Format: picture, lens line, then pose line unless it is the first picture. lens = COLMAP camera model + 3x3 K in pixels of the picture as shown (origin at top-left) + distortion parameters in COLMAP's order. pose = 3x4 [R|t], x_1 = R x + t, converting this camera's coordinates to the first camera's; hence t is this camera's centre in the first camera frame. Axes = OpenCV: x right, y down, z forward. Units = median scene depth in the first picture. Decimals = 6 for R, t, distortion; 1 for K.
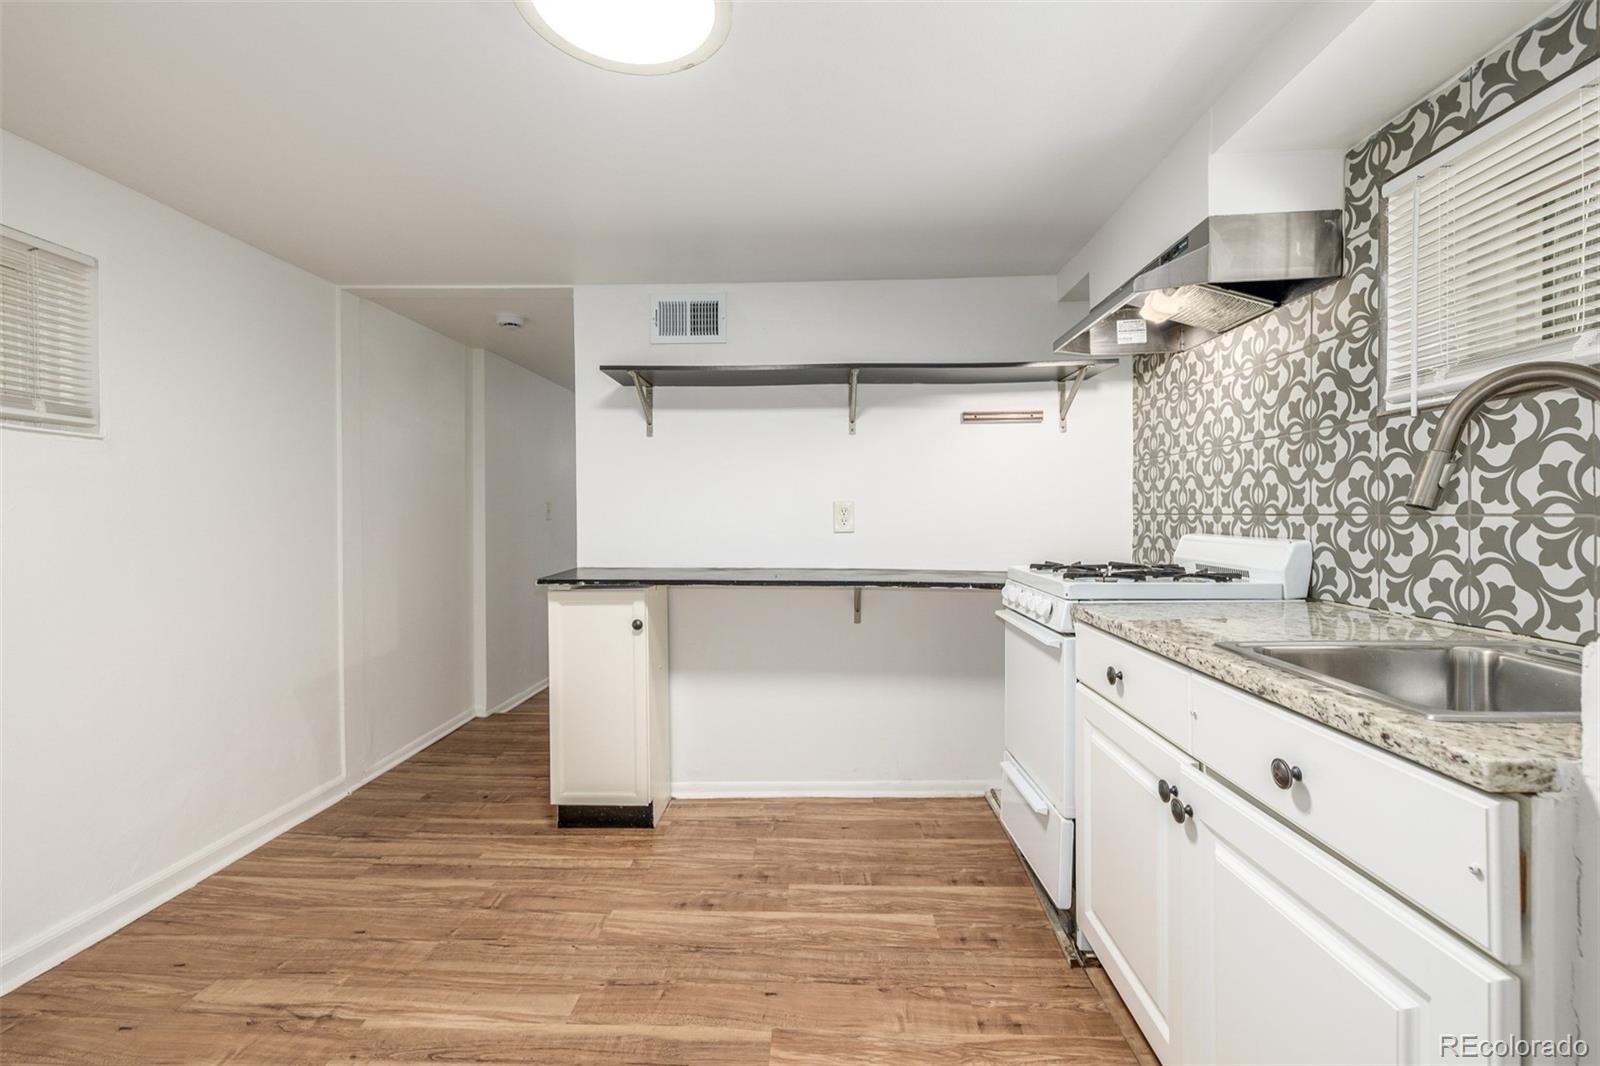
lens RADIAL K [[689.7, 0, 805.1], [0, 689.7, 523.3], [0, 0, 1]] dist [-0.000496, -0.000348]
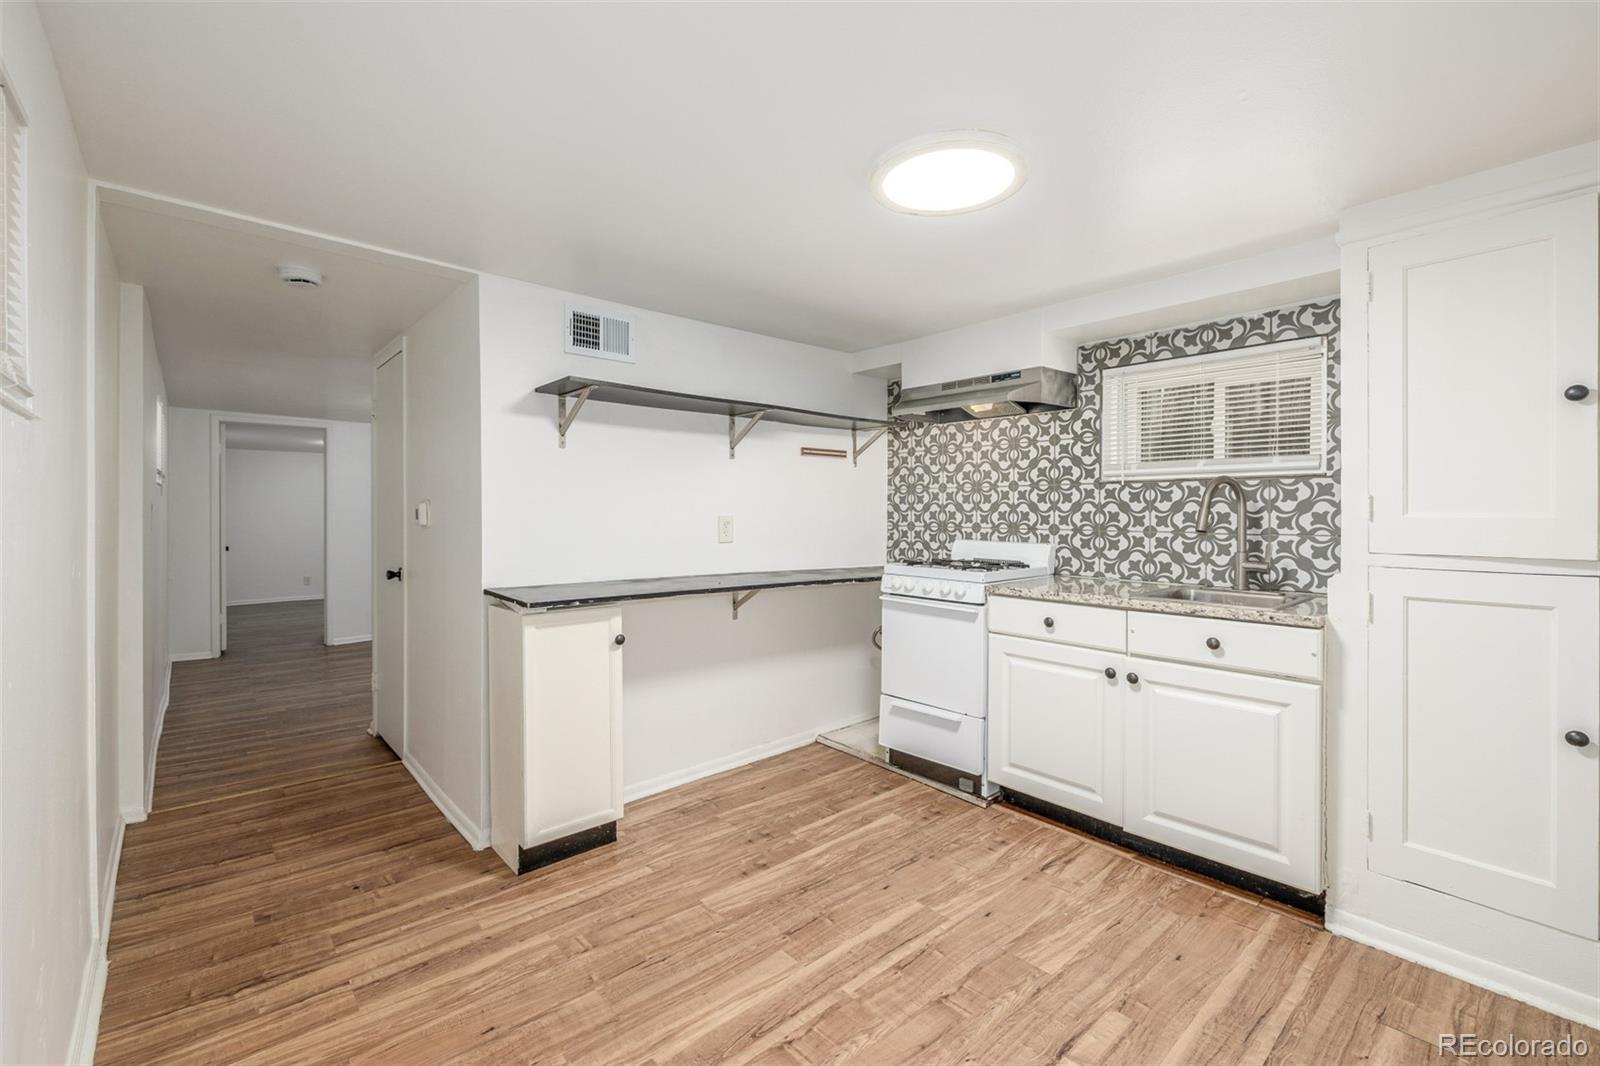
lens RADIAL K [[685.9, 0, 780.6], [0, 685.9, 518.6], [0, 0, 1]] dist [-0.001706, 0.000086]
pose [[0.725336, 0.000444, 0.688395, -0.987982], [0.002008, 0.999994, -0.002761, -0.034999], [-0.688392, 0.003384, 0.725331, 0.141824]]
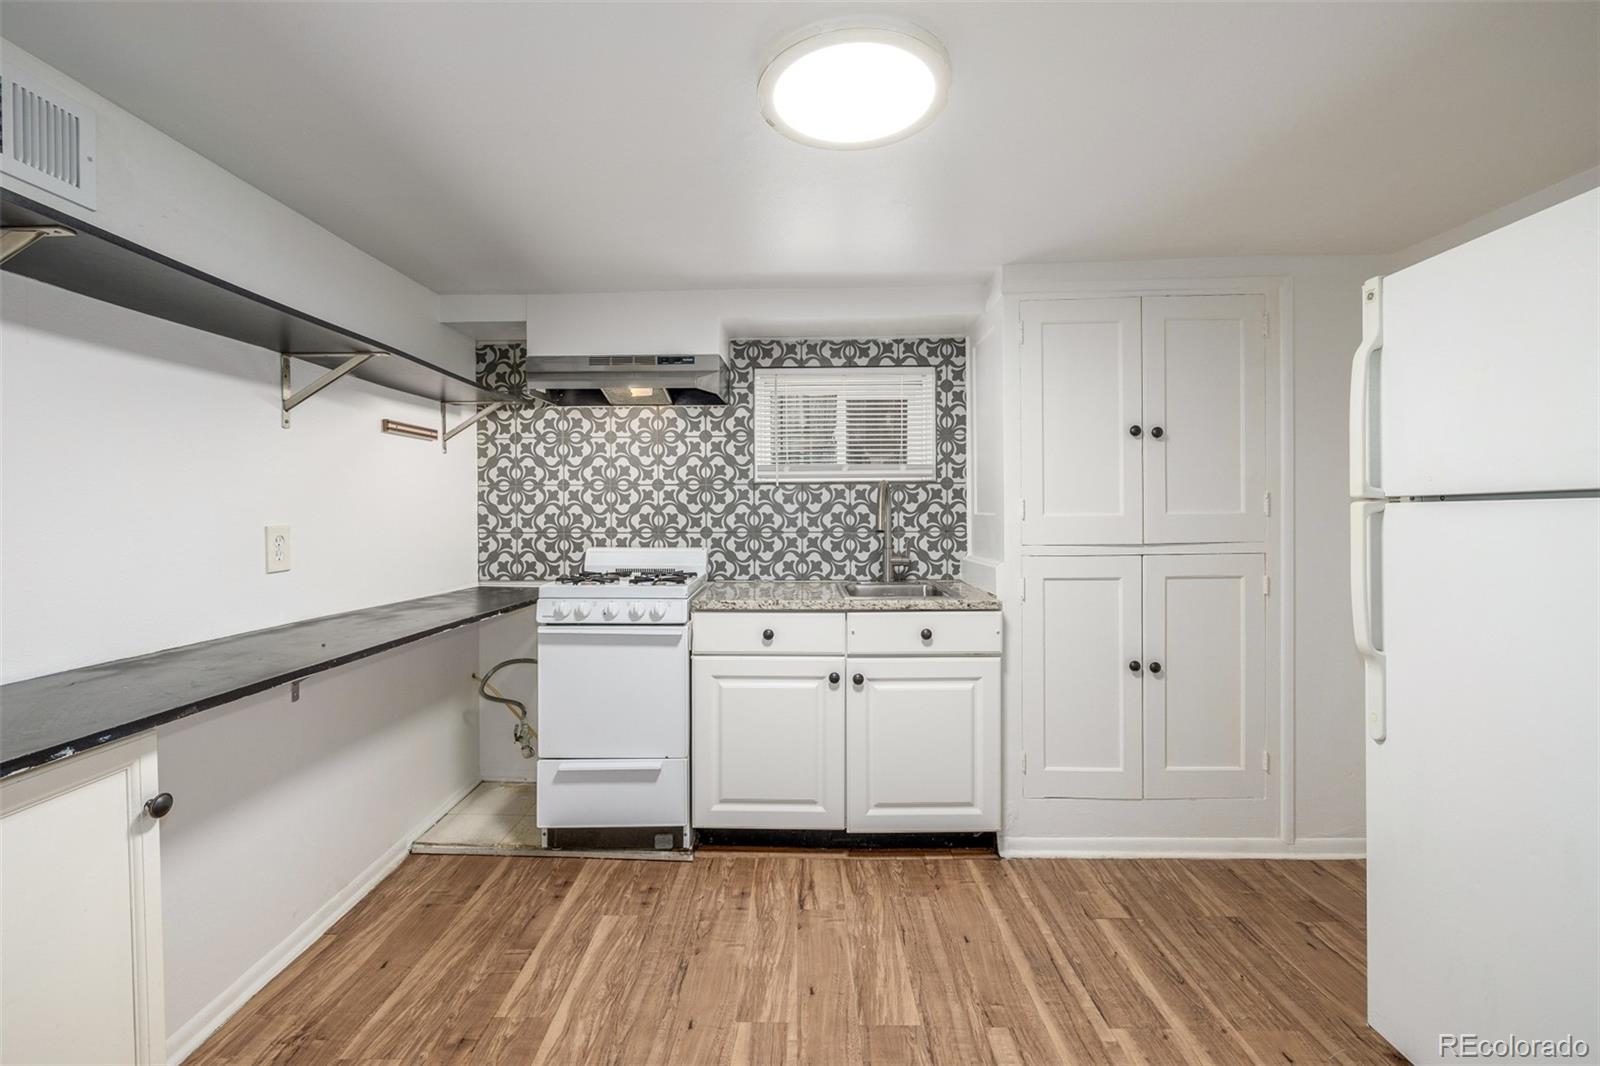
lens RADIAL K [[685.9, 0, 780.6], [0, 685.9, 518.6], [0, 0, 1]] dist [-0.001706, 0.000086]
pose [[-0.024987, -0.006646, 0.999666, -0.914480], [0.017084, 0.999829, 0.007074, -0.051702], [-0.999542, 0.017255, -0.024869, 0.770694]]
